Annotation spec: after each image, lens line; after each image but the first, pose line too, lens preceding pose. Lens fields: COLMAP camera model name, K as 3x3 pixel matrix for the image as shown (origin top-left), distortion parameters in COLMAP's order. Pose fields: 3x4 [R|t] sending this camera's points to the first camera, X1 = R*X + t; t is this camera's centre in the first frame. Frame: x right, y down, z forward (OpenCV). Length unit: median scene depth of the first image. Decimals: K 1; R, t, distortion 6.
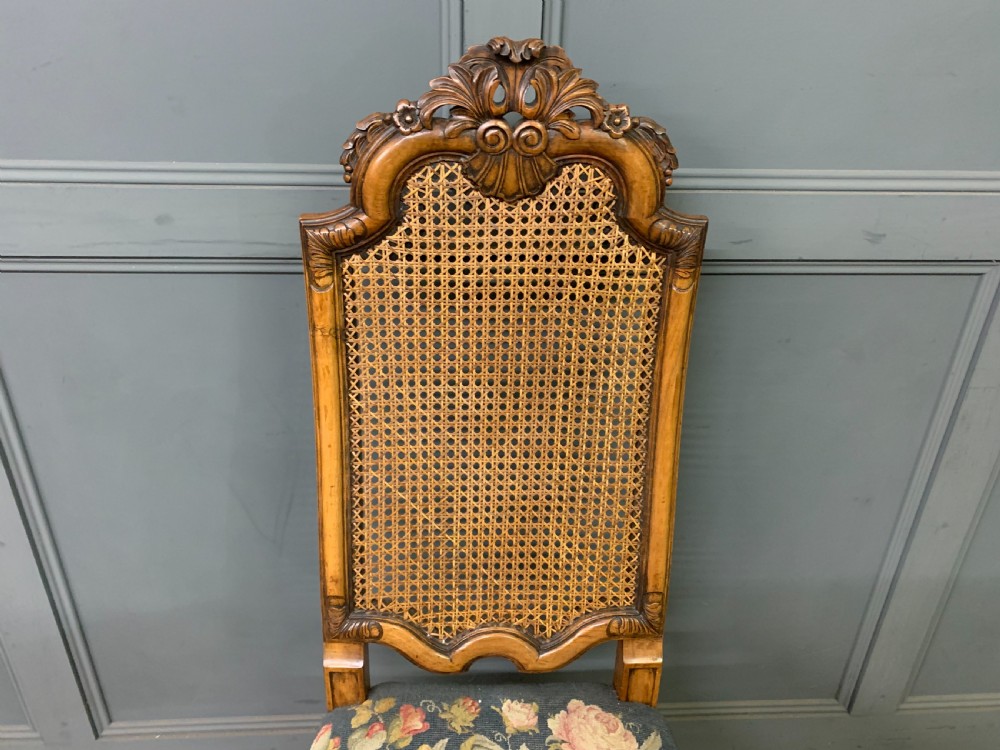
lens RADIAL K [[772.4, 0, 494.0], [0, 772.4, 374.6], [0, 0, 1]] dist [0.178568, -0.514371]
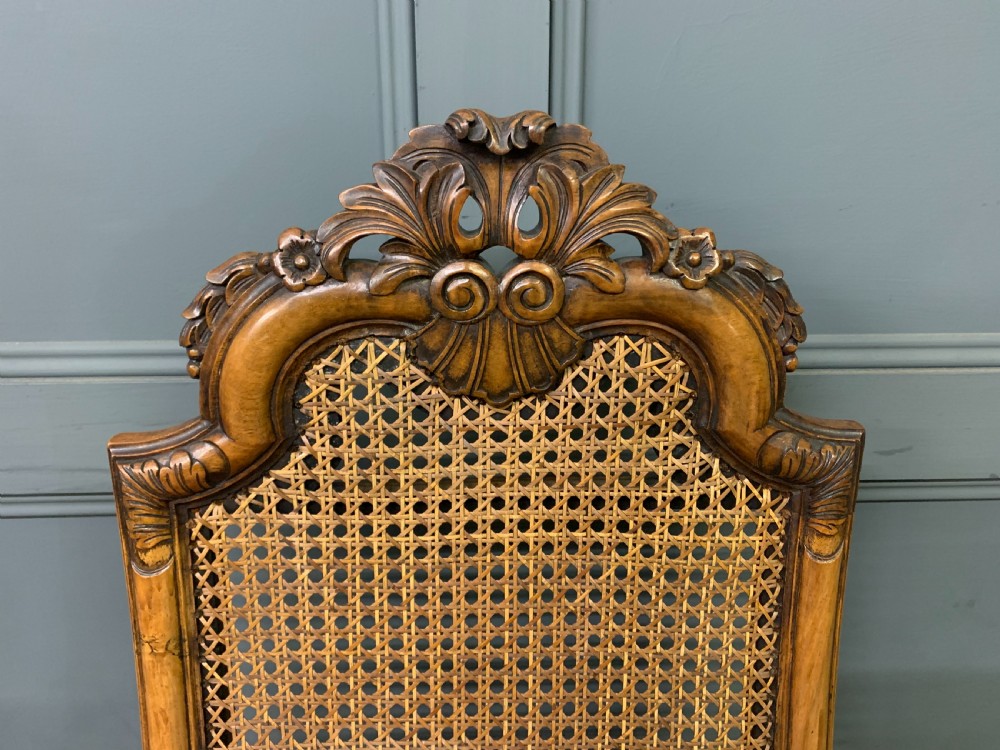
lens RADIAL K [[772.4, 0, 494.0], [0, 772.4, 374.6], [0, 0, 1]] dist [0.178568, -0.514371]
pose [[0.999583, -0.018403, -0.022274, 0.028939], [0.013838, 0.981679, -0.190039, -0.134456], [0.025363, 0.189652, 0.981524, 0.448572]]
